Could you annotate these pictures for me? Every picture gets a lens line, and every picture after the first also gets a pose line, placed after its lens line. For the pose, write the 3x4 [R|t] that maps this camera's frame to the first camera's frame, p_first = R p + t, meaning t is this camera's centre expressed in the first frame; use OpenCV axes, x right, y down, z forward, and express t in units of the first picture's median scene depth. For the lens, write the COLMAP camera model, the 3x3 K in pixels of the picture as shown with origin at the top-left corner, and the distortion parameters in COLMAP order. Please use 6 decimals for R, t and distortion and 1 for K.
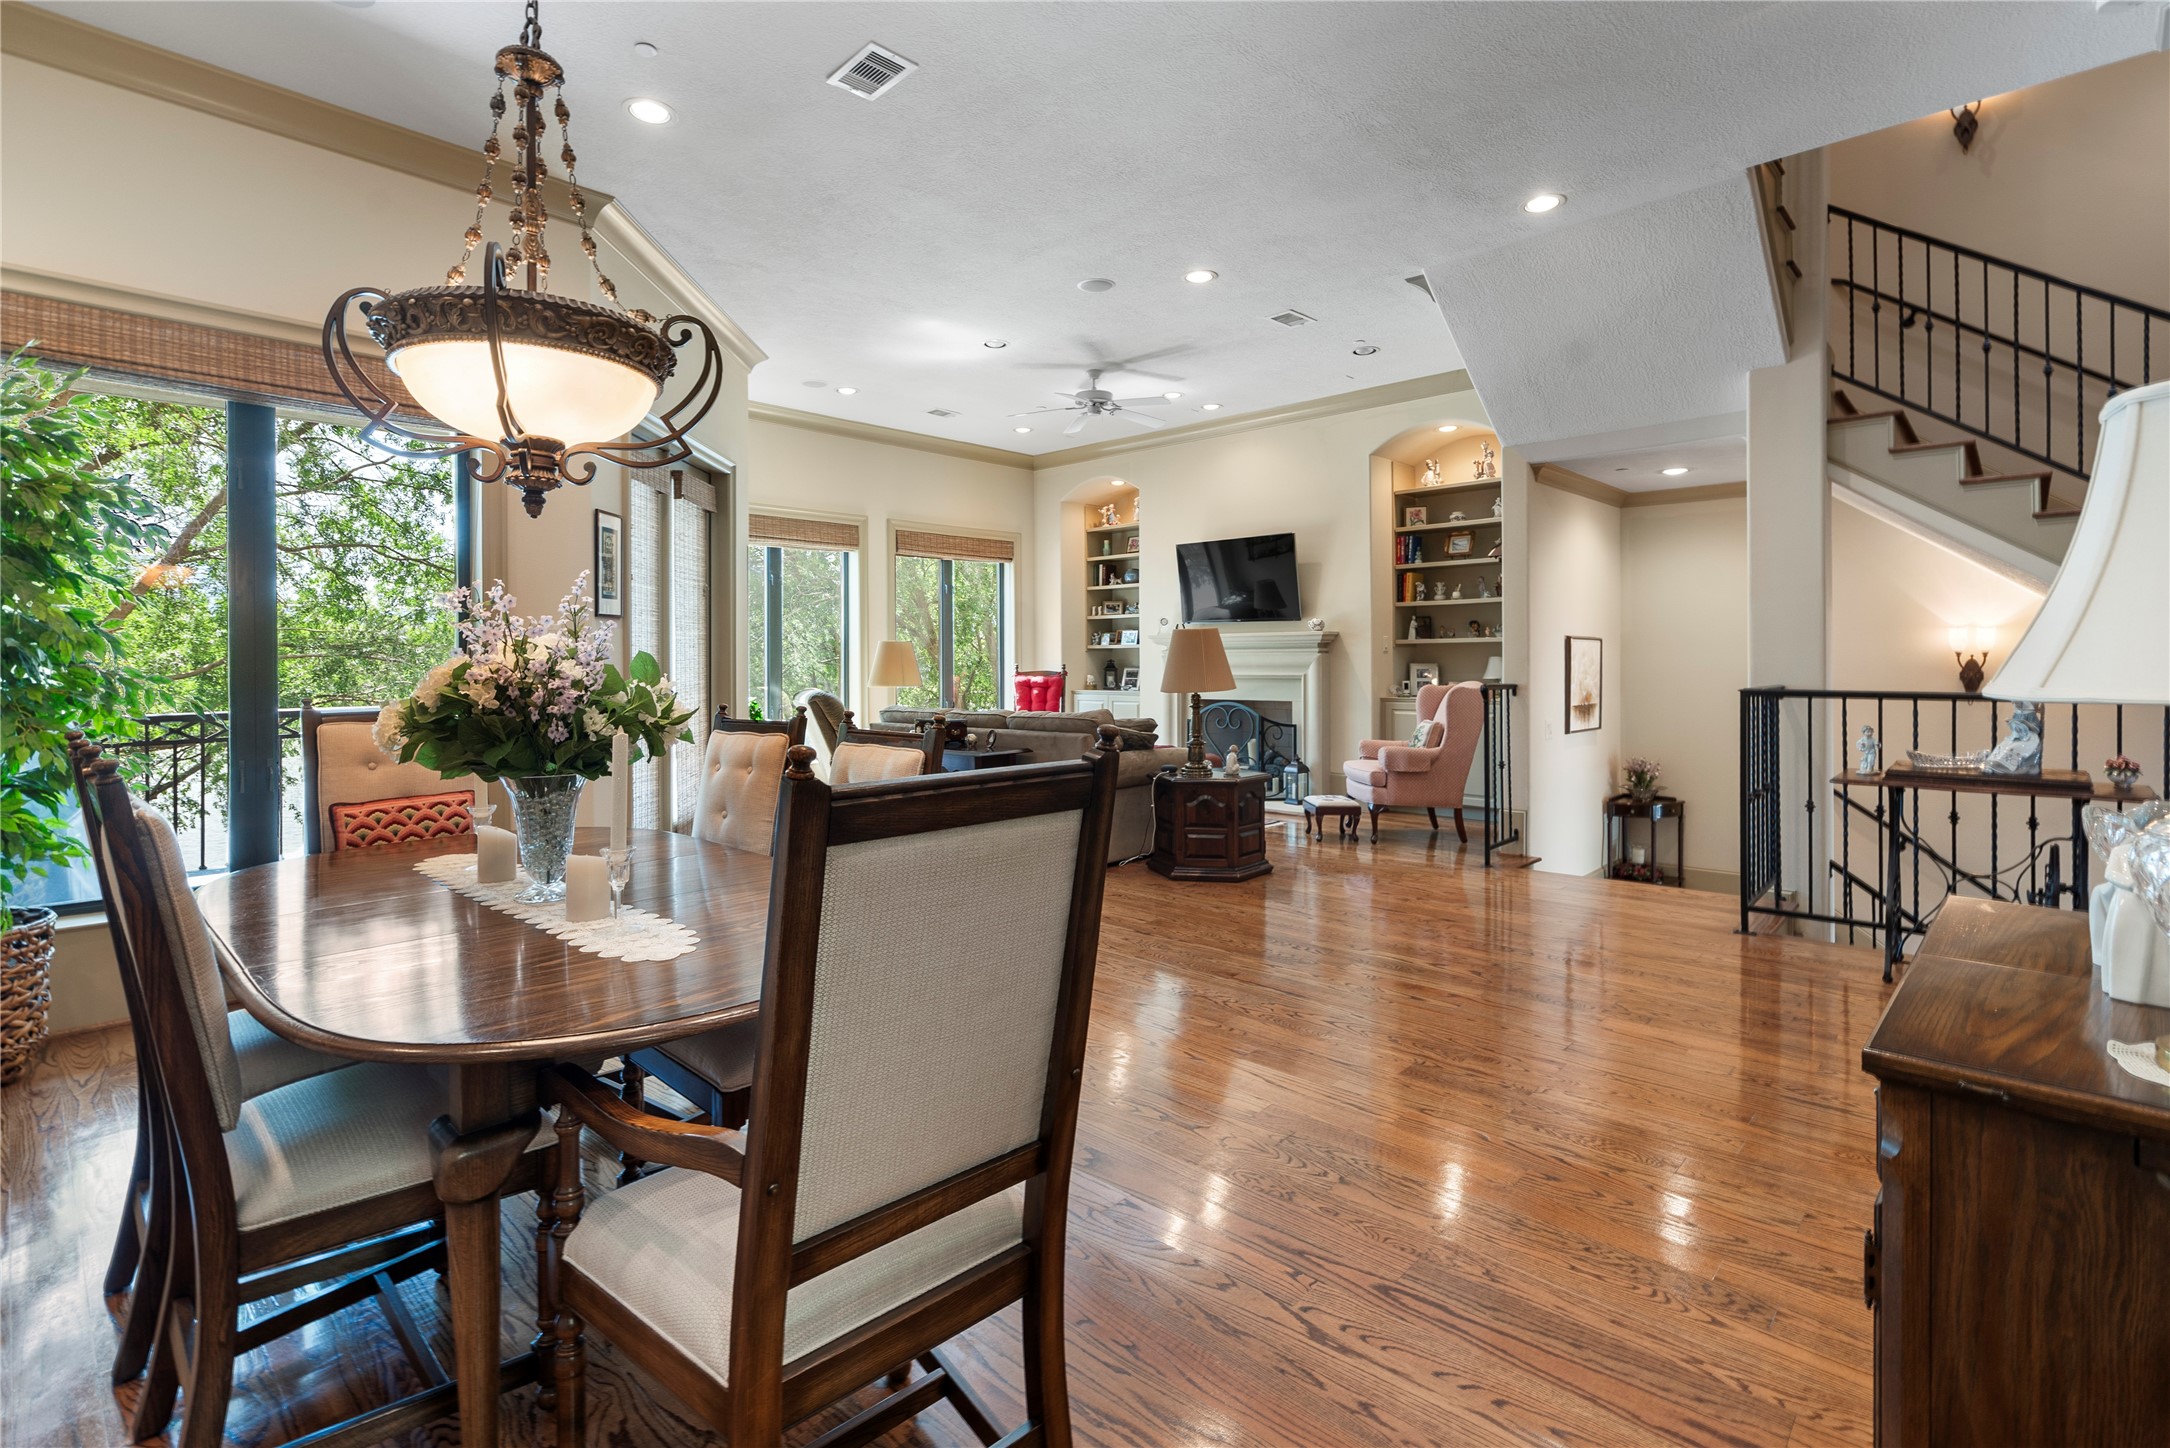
lens RADIAL K [[1024.6, 0, 1093.7], [0, 1024.6, 668.5], [0, 0, 1]] dist [-0.002272, 0.000385]
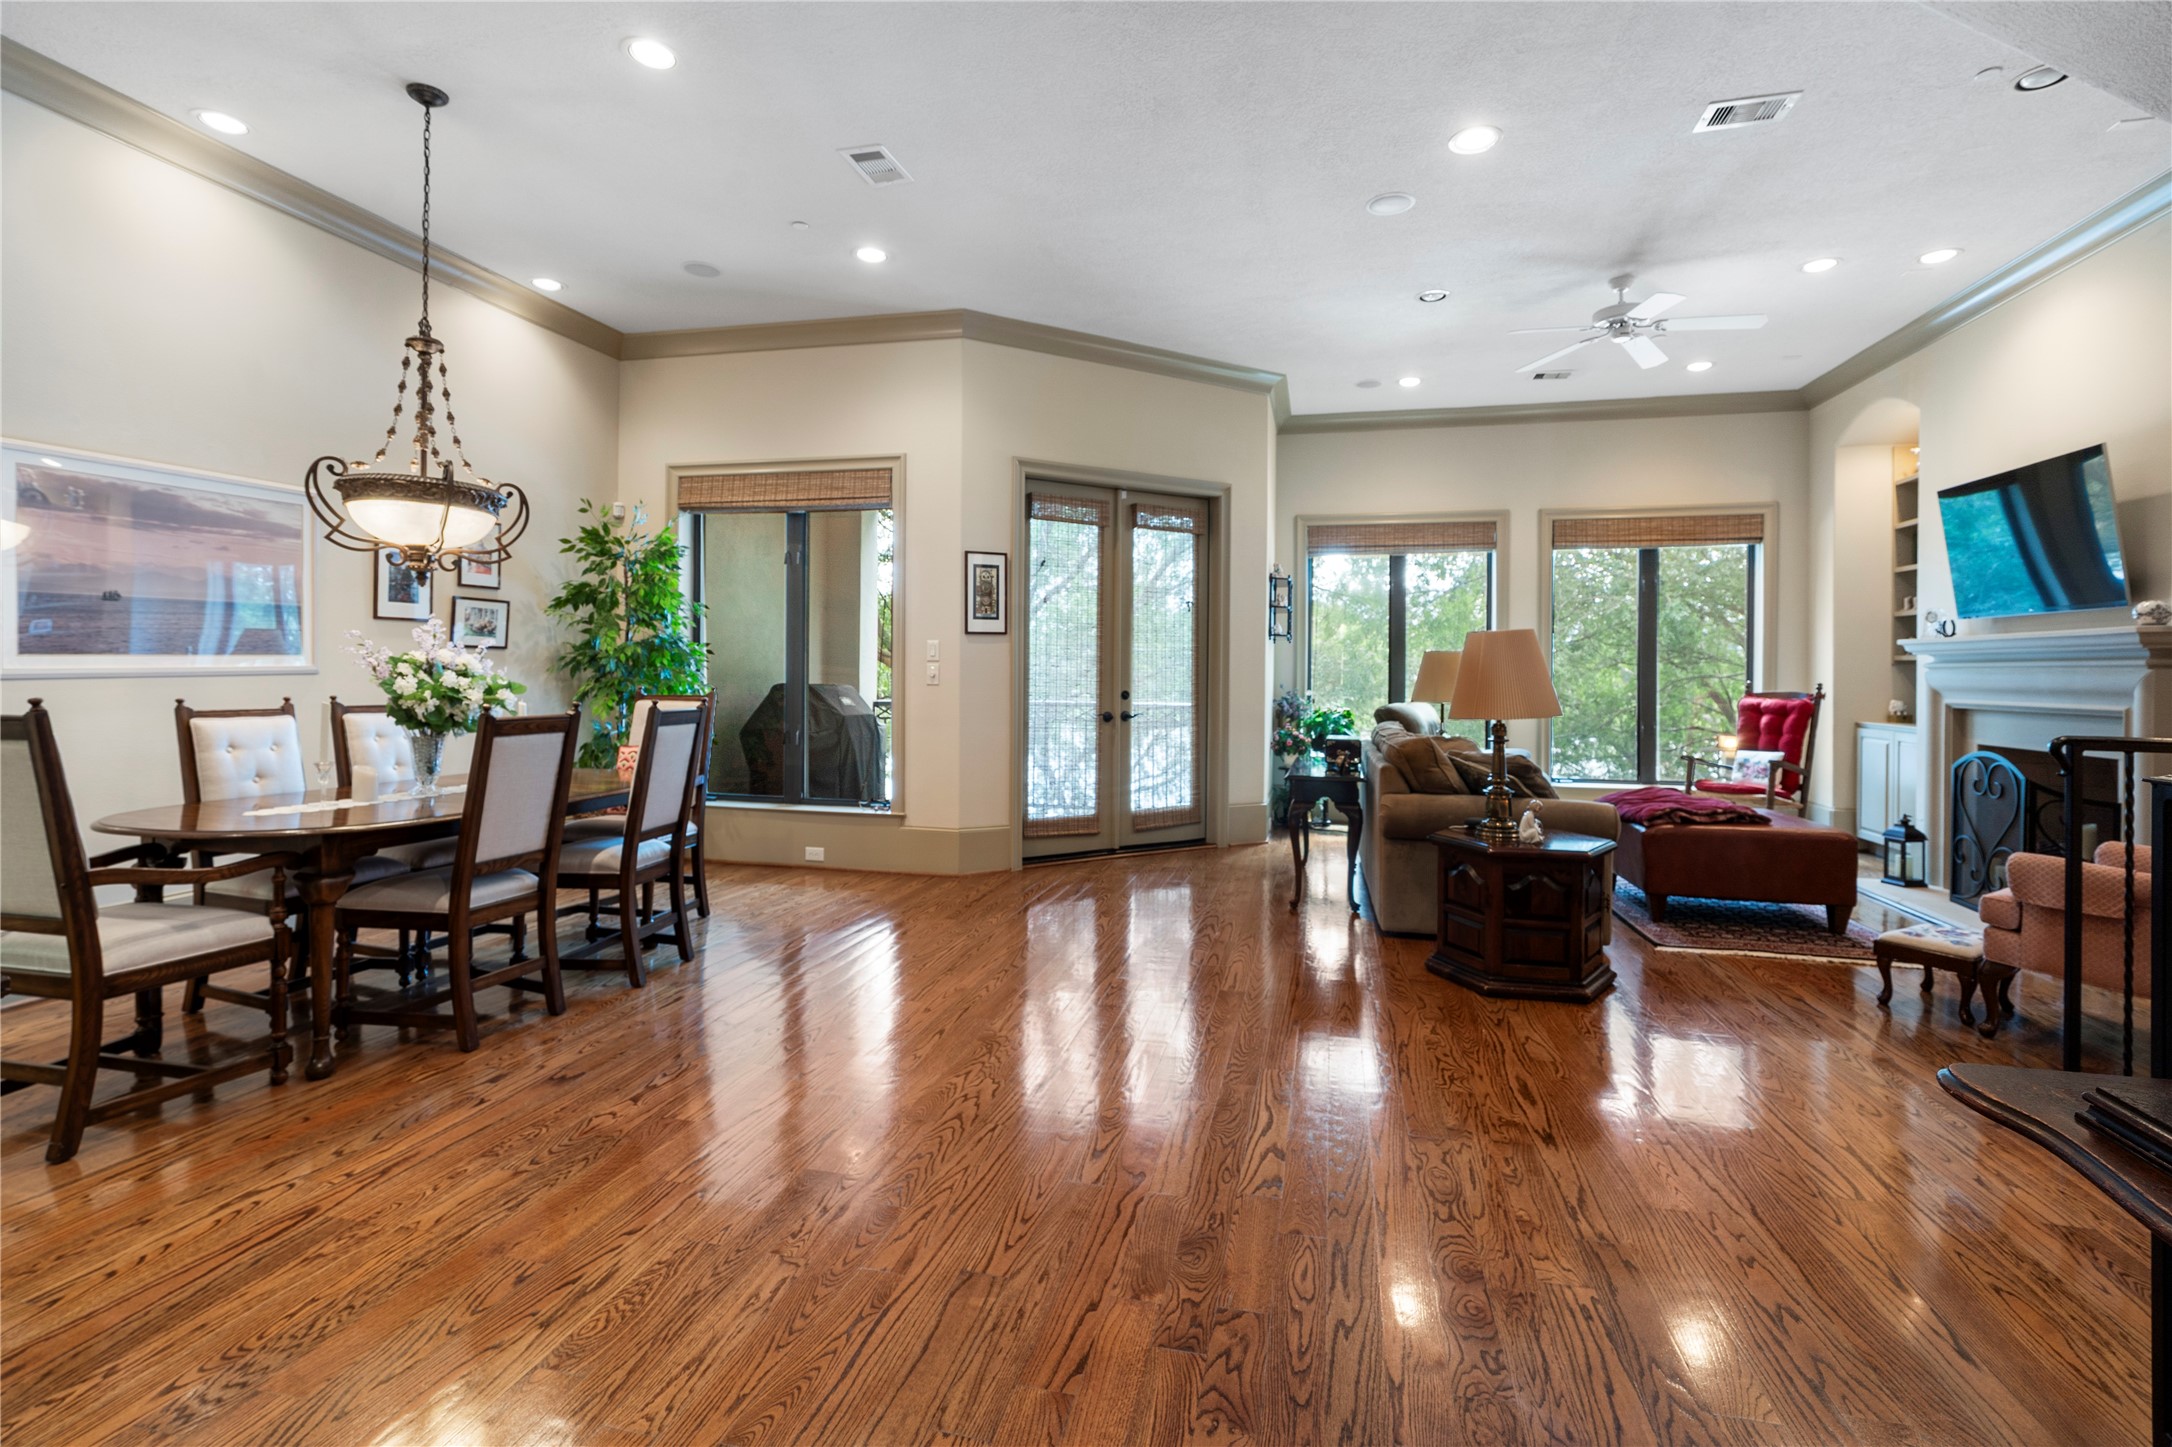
lens RADIAL K [[1011.3, 0, 1083.2], [0, 1011.3, 671.7], [0, 0, 1]] dist [-0.000693, 0.001082]
pose [[0.485200, 0.012418, -0.874315, 0.391516], [-0.017384, 0.999839, 0.004553, -0.006673], [0.874231, 0.012990, 0.485337, 0.275255]]
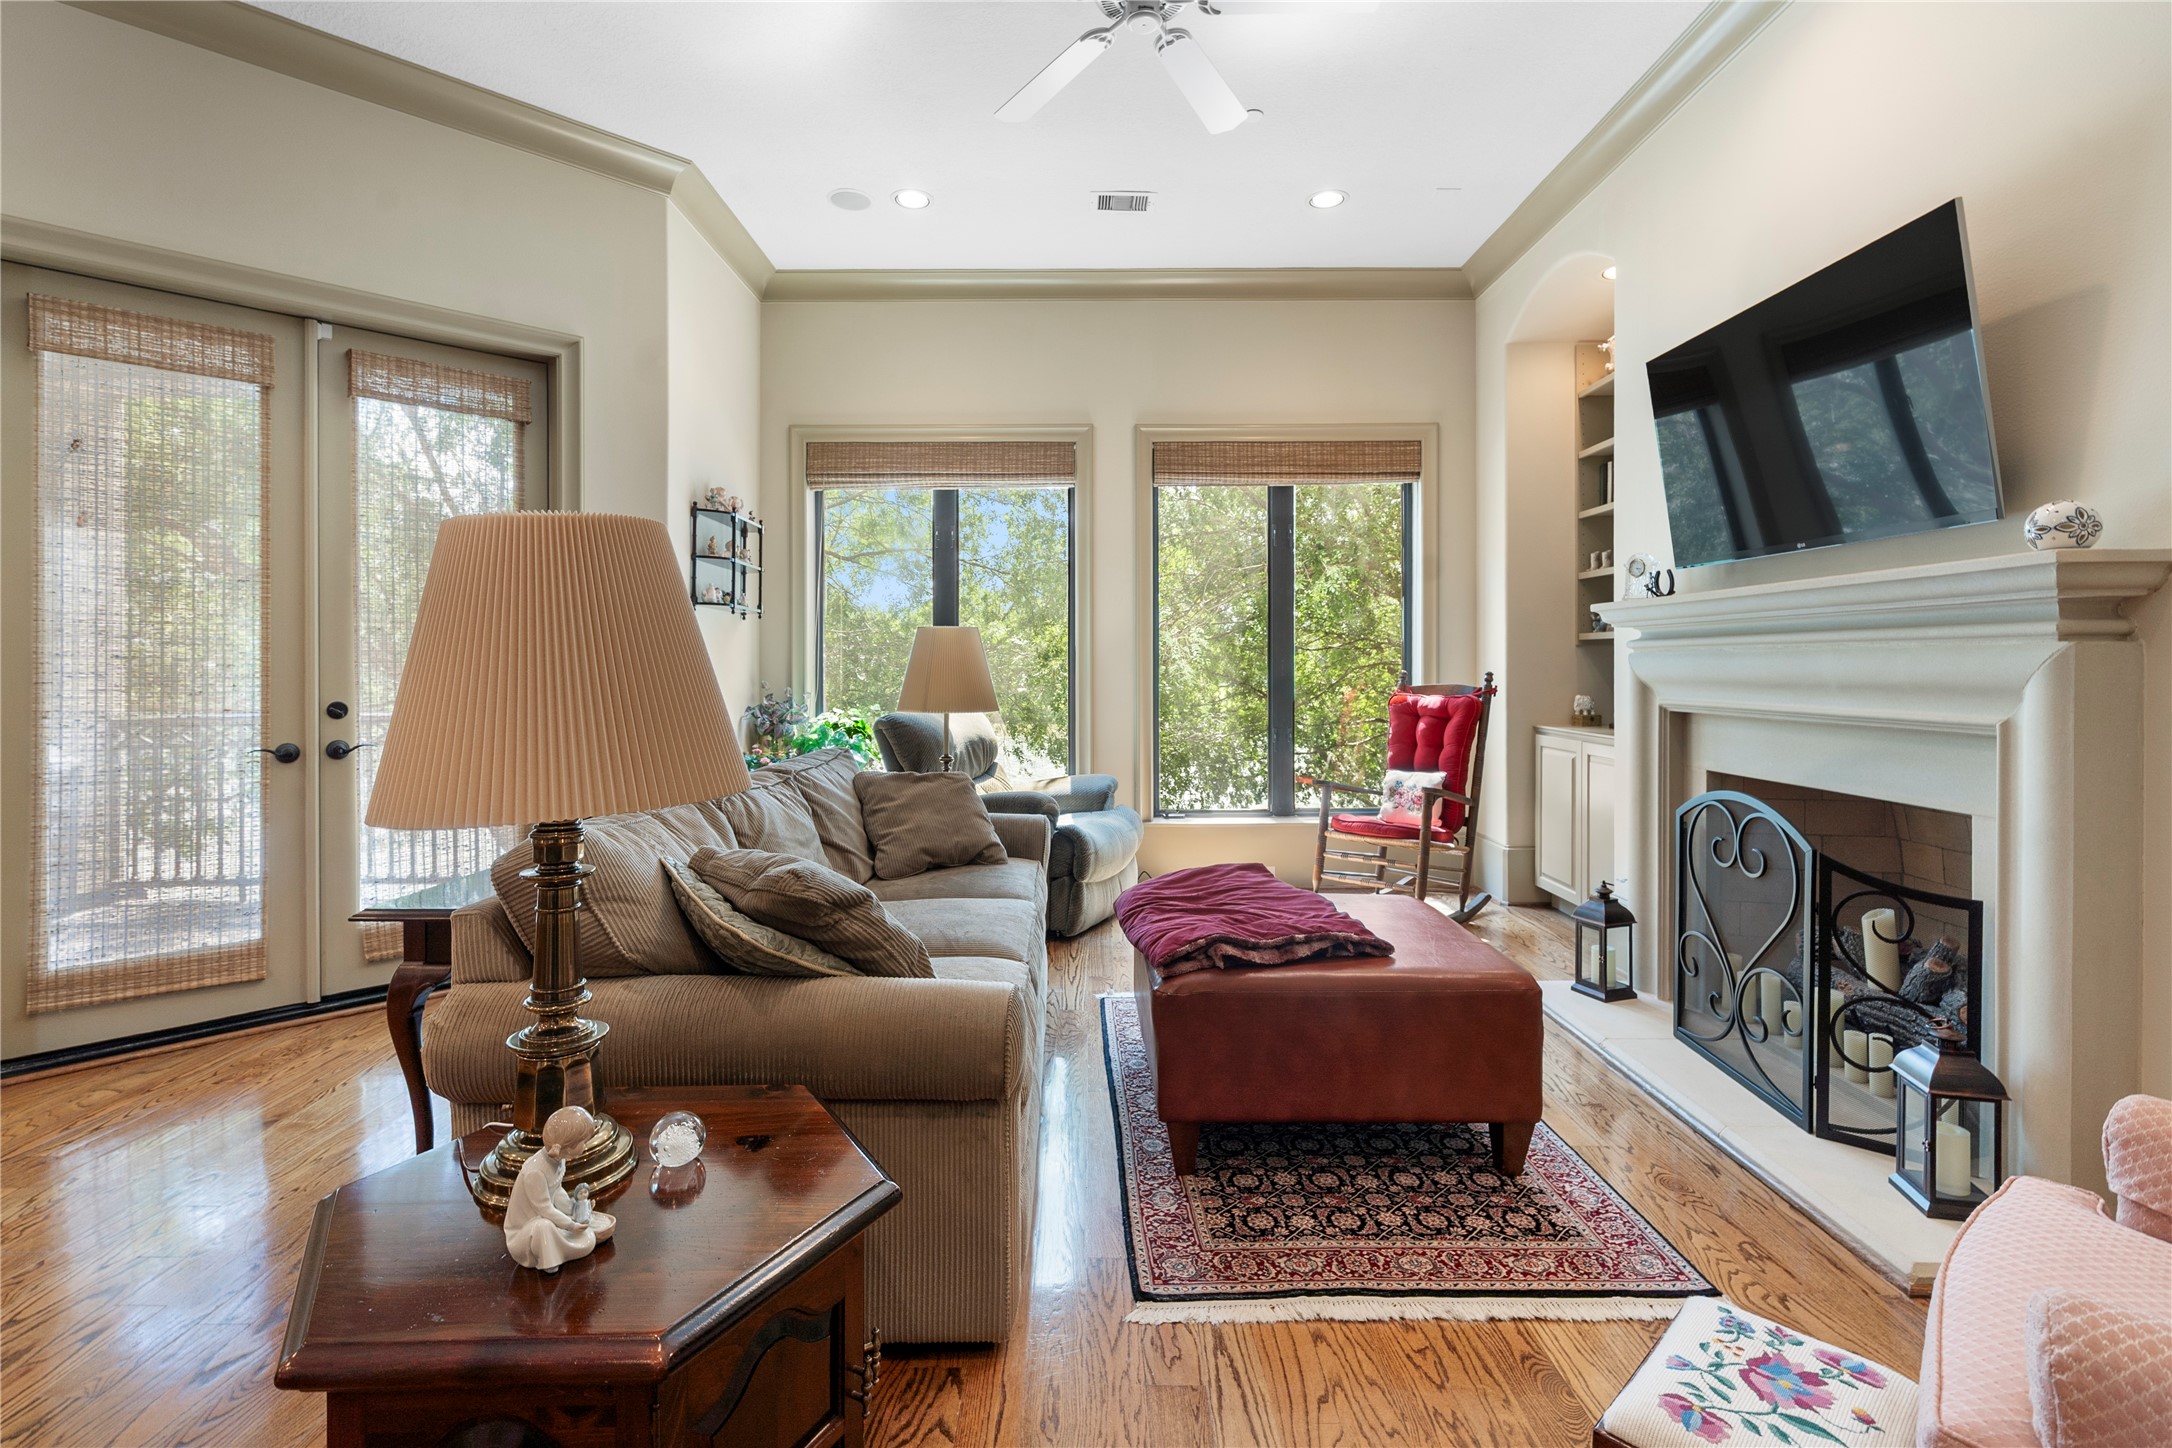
lens RADIAL K [[1011.3, 0, 1083.2], [0, 1011.3, 672.2], [0, 0, 1]] dist [-0.000693, 0.001082]
pose [[0.676896, 0.011961, -0.735982, 0.232591], [-0.008617, 0.999928, 0.008325, -0.007182], [0.736028, 0.000707, 0.676950, 0.633757]]
